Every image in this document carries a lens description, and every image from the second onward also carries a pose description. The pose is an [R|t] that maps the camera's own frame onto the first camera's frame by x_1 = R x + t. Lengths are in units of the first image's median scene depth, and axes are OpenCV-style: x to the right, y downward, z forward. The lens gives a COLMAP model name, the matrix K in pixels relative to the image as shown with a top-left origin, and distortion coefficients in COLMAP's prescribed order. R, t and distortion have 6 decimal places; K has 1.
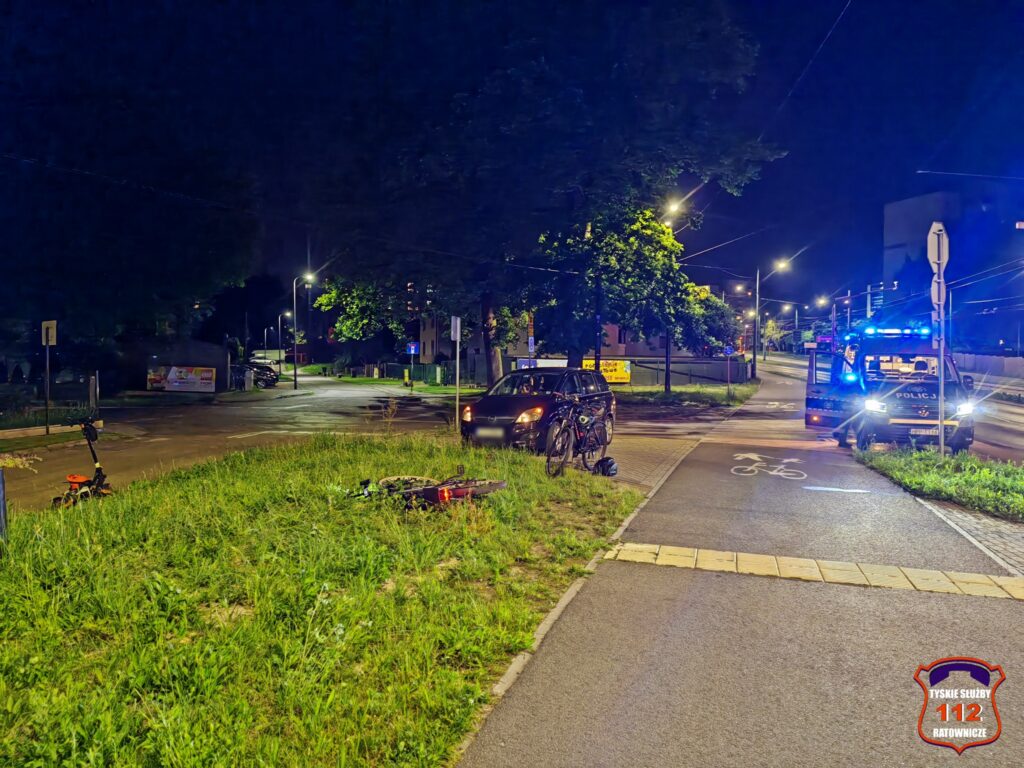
lens RADIAL K [[725.6, 0, 519.1], [0, 725.6, 387.6], [0, 0, 1]] dist [-0.006876, -0.005388]
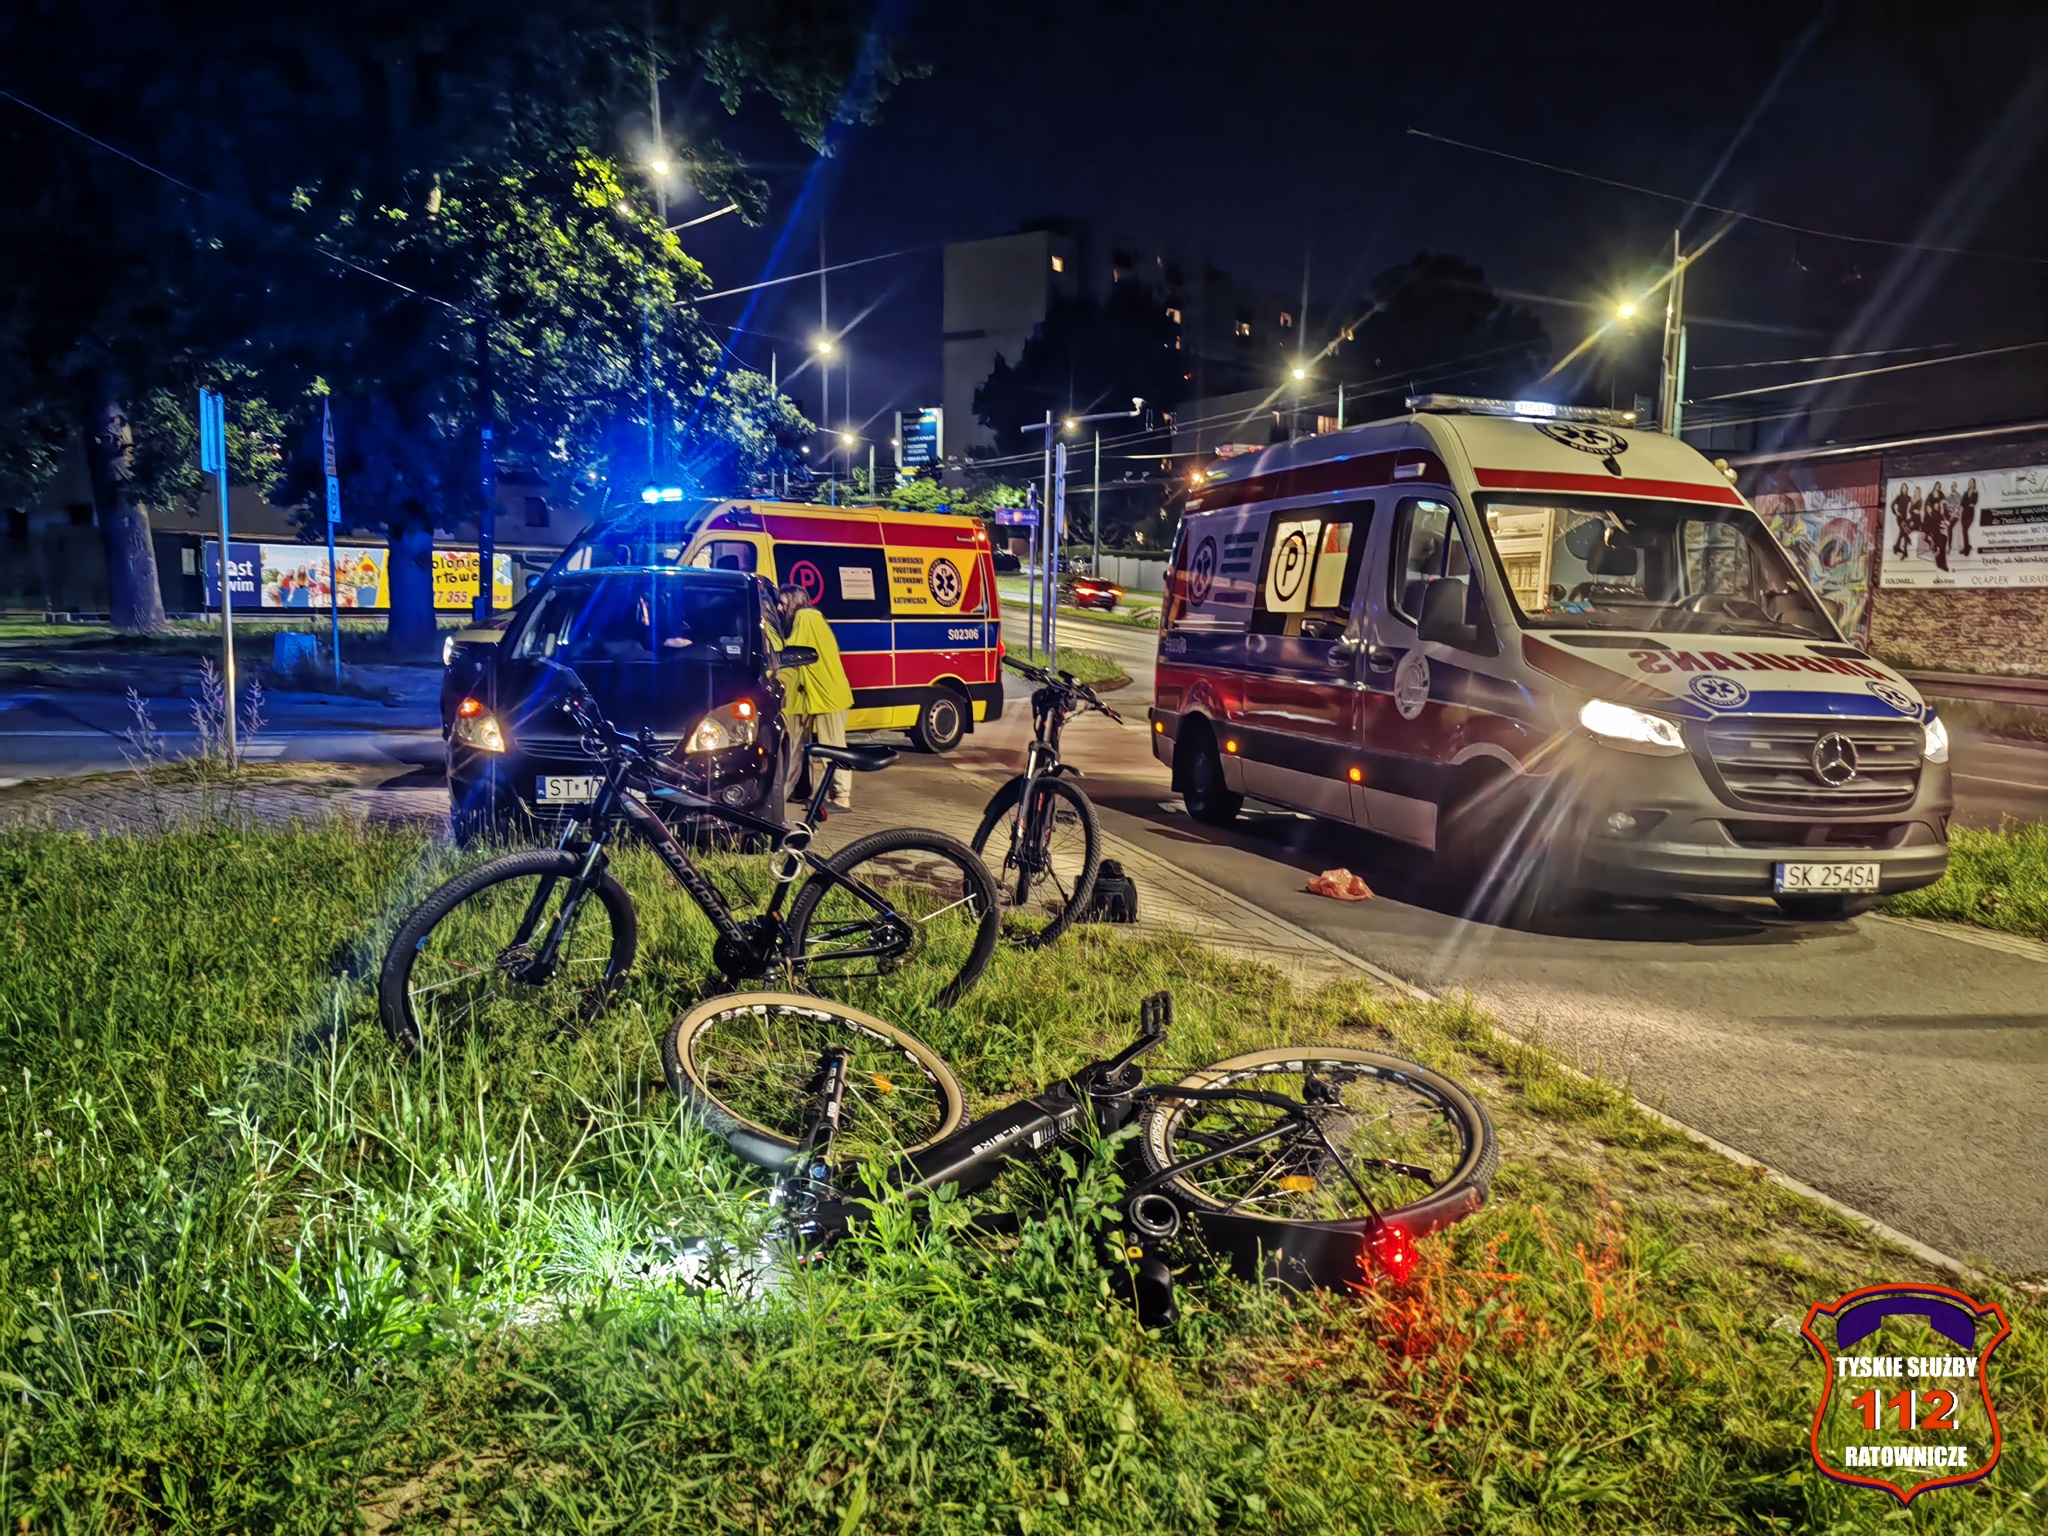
lens RADIAL K [[1600.9, 0, 1033.6], [0, 1600.9, 775.0], [0, 0, 1]] dist [0.027278, -0.000084]
pose [[0.862563, -0.045141, 0.503931, -0.075663], [-0.003433, 0.995467, 0.095047, -0.002114], [-0.505937, -0.083714, 0.858498, 0.130645]]
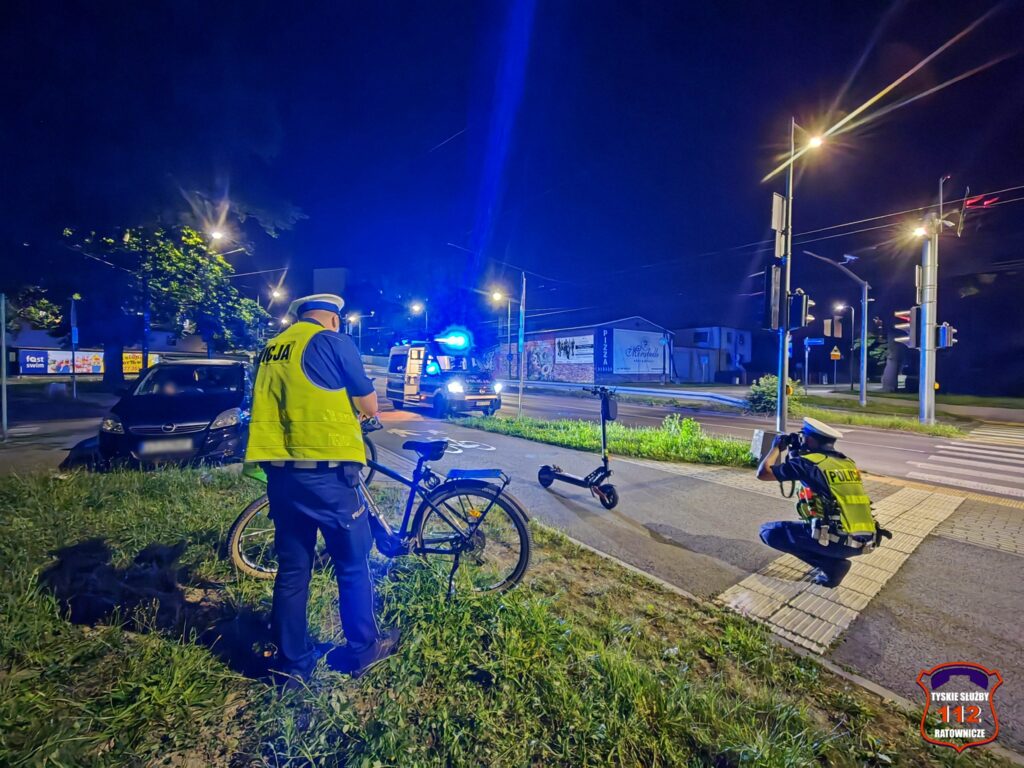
lens RADIAL K [[416.7, 0, 505.4], [0, 416.7, 376.8], [0, 0, 1]] dist [0.008017, -0.000311]
pose [[0.619810, -0.016114, 0.784586, -0.058587], [0.009739, 0.999870, 0.012842, -0.004316], [-0.784691, -0.000319, 0.619887, 0.164043]]
